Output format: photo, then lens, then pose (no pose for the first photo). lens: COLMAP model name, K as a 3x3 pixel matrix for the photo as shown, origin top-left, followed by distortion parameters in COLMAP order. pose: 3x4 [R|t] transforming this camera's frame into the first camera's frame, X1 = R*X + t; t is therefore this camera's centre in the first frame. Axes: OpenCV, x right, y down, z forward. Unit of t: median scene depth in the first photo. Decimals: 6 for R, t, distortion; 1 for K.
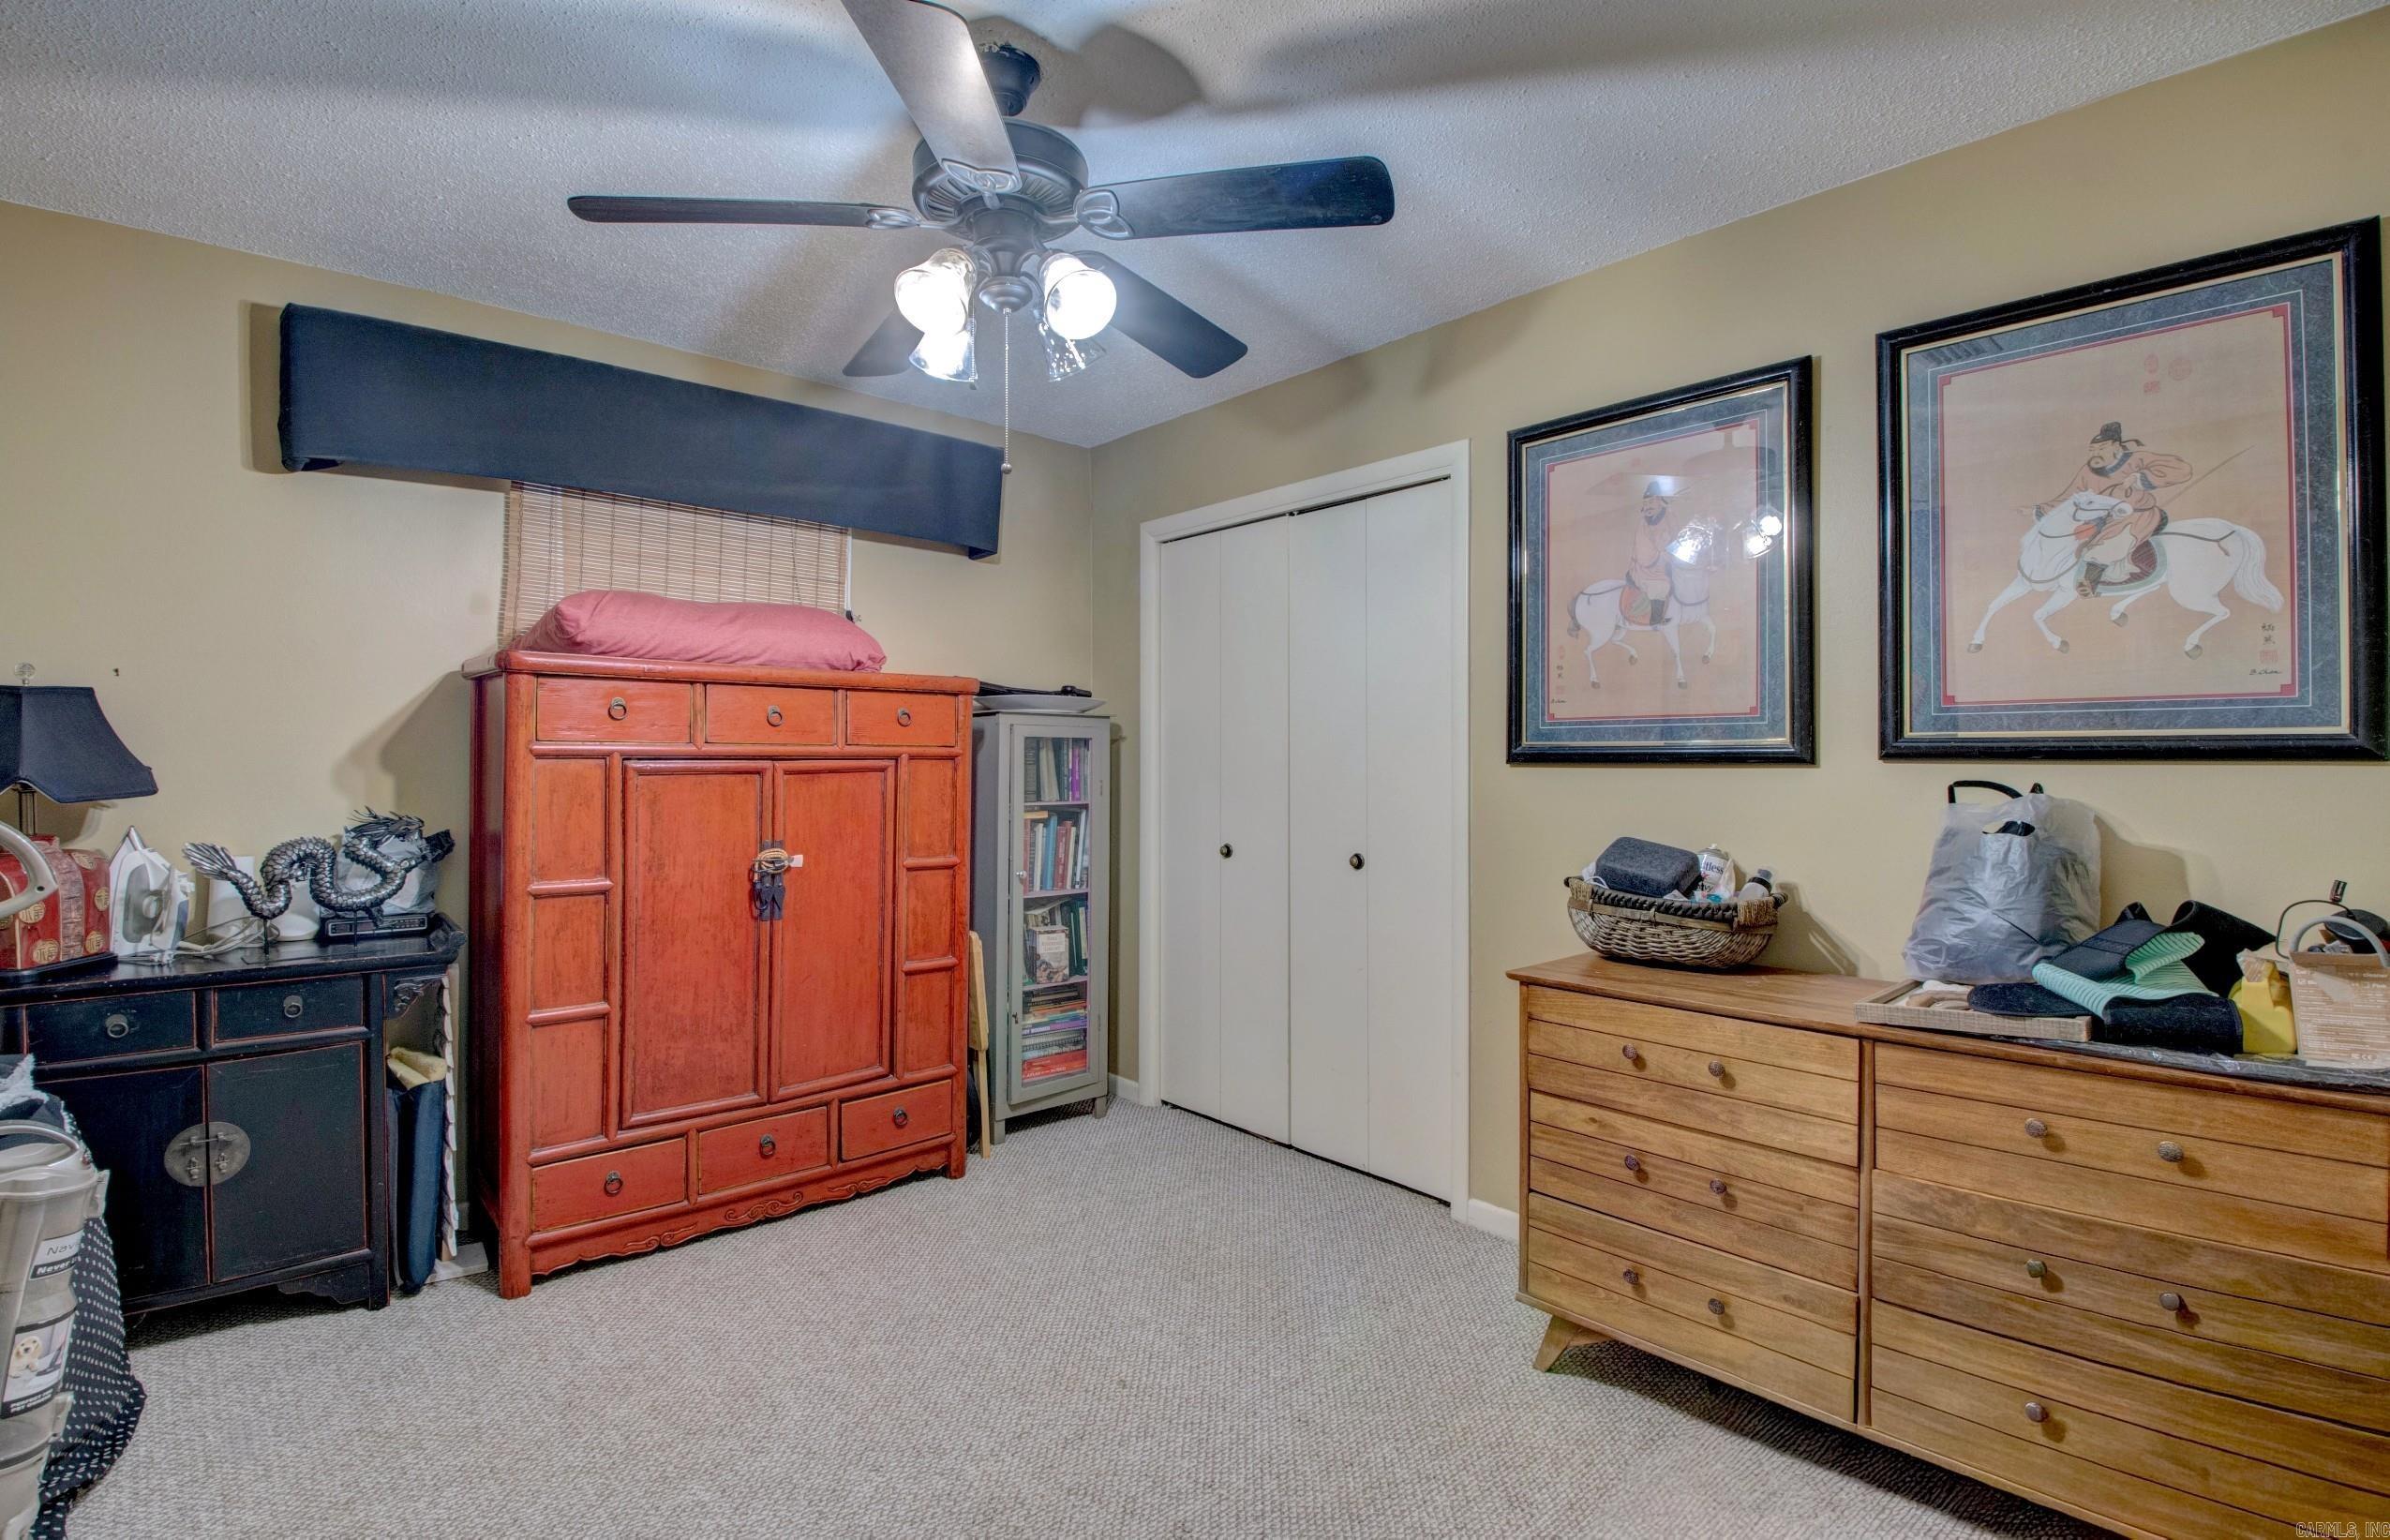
lens RADIAL K [[1121.7, 0, 1198.8], [0, 1121.7, 758.0], [0, 0, 1]] dist [0.002942, -0.019007]
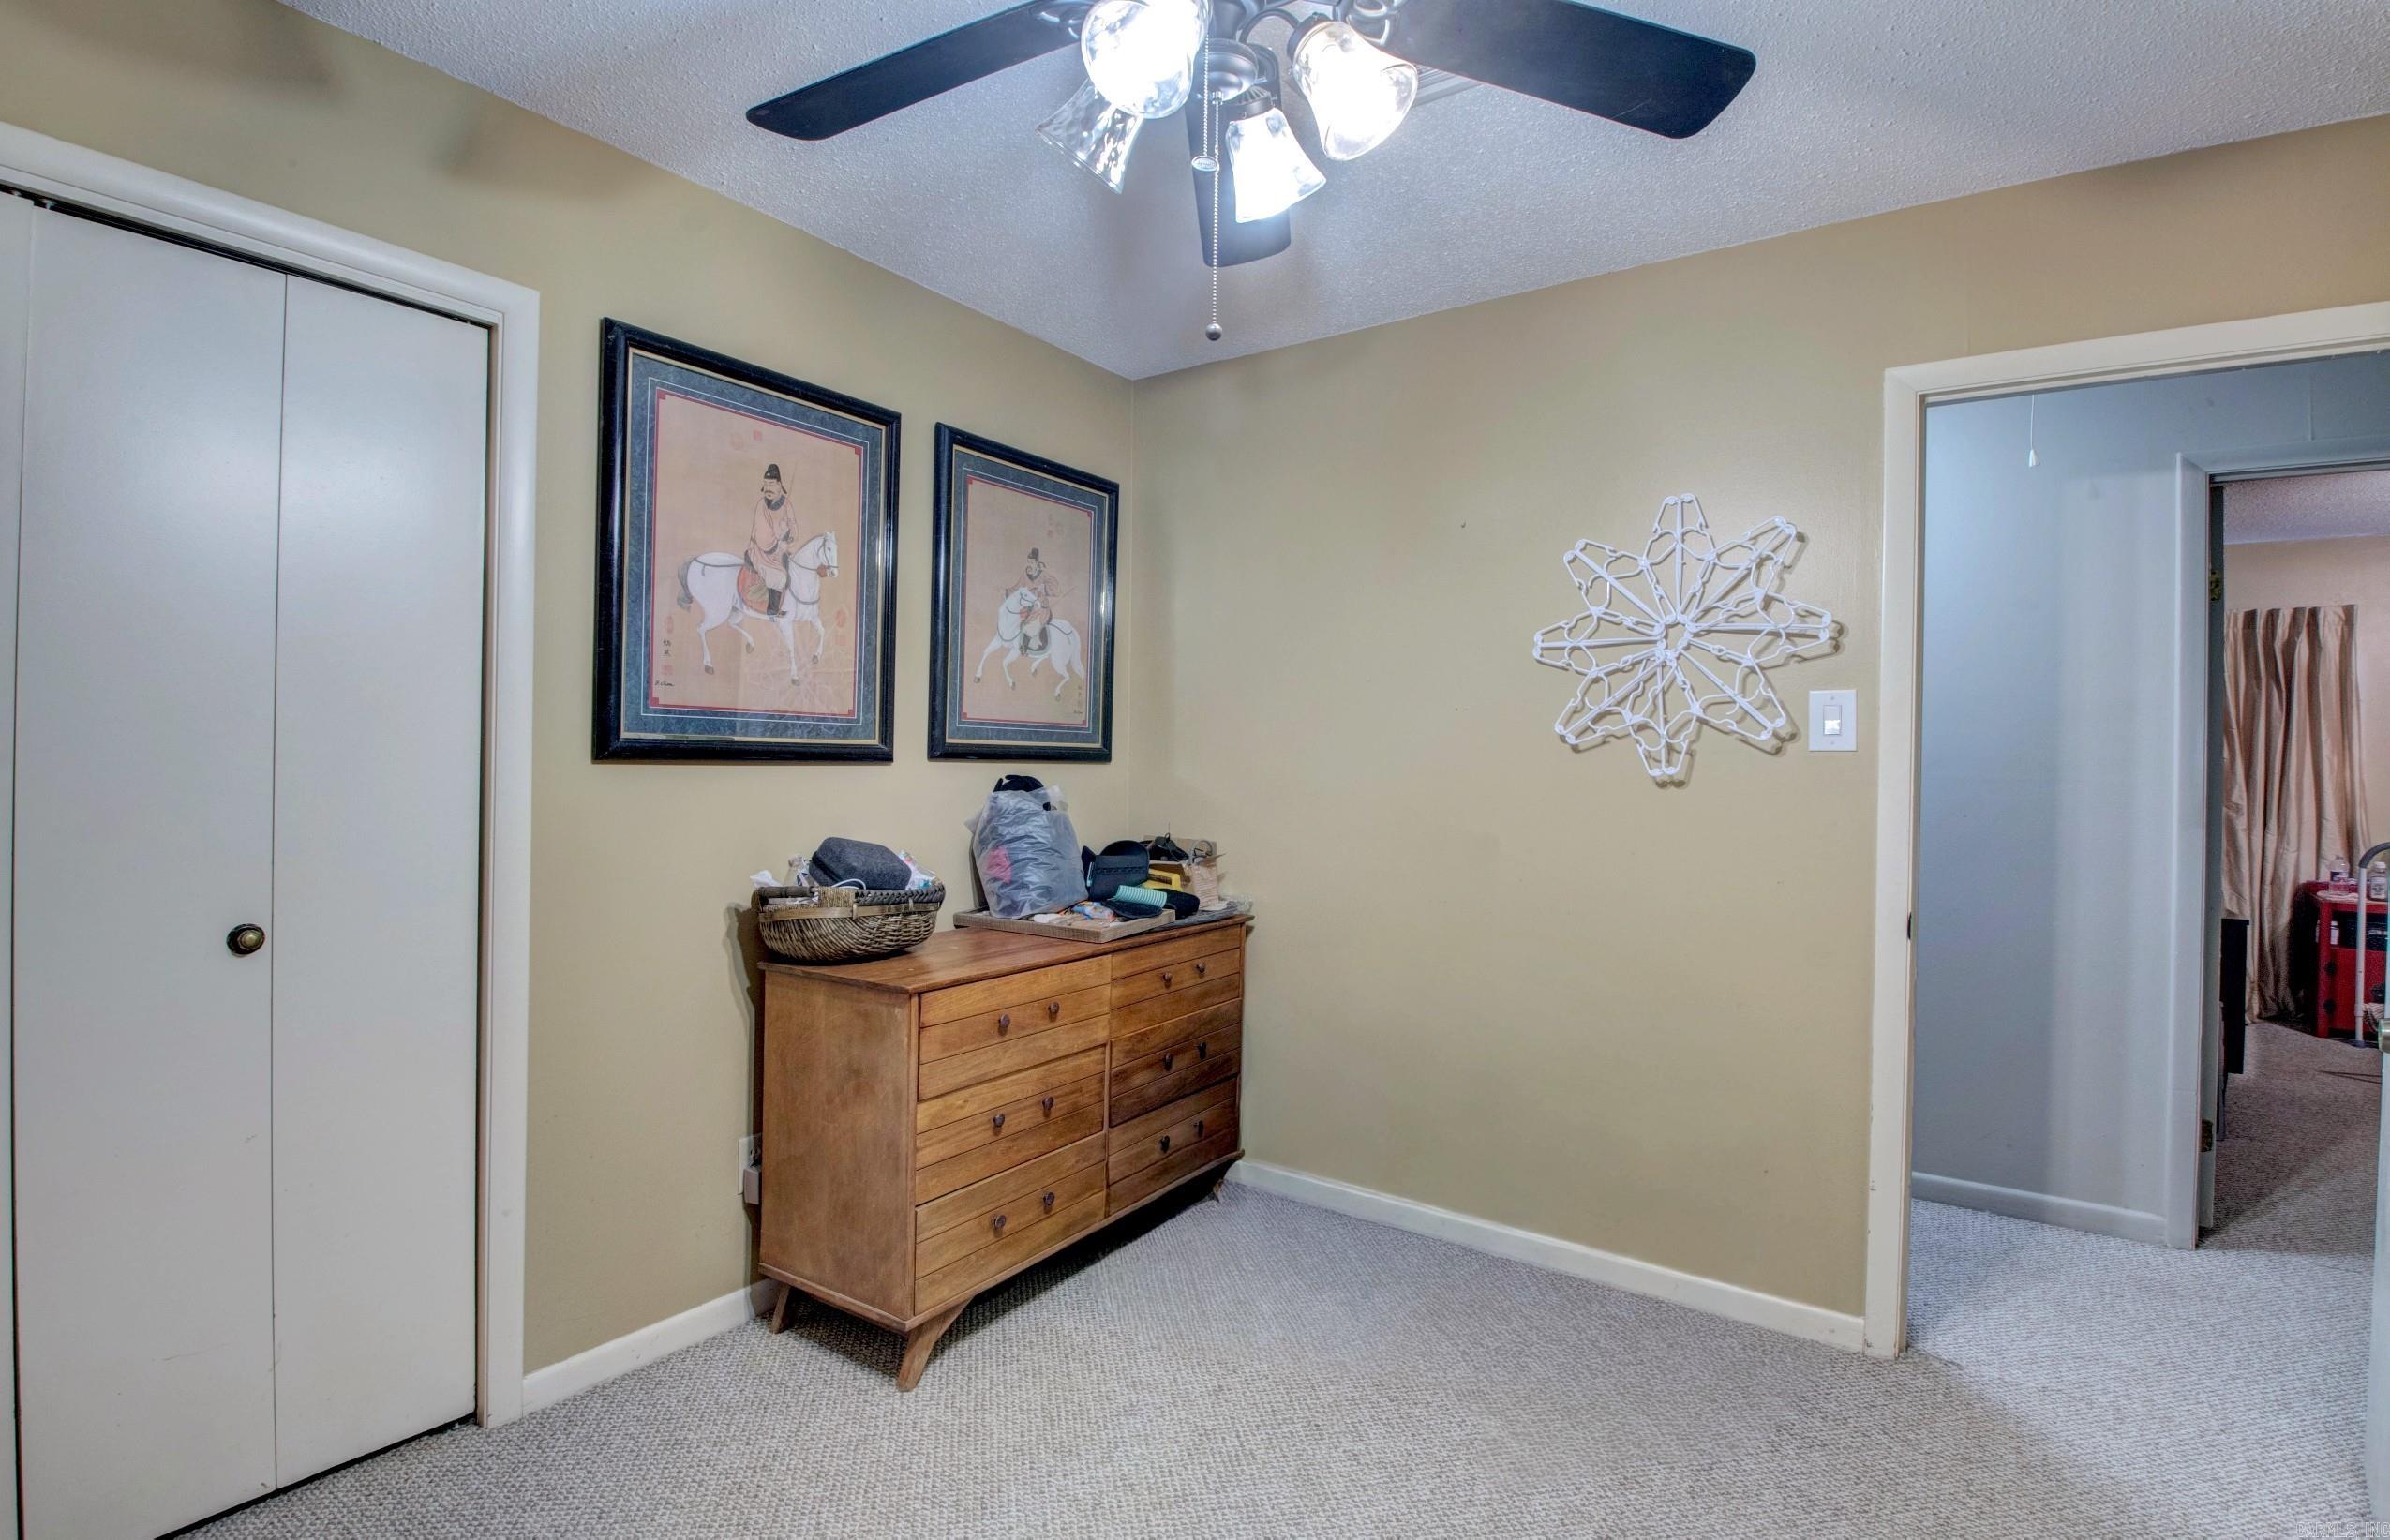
lens RADIAL K [[1121.7, 0, 1197.9], [0, 1121.7, 761.5], [0, 0, 1]] dist [0.002942, -0.019007]
pose [[-0.228863, -0.007218, 0.973432, -0.701255], [-0.021354, 0.999769, 0.002393, -0.005130], [-0.973225, -0.020239, -0.228964, 1.001119]]
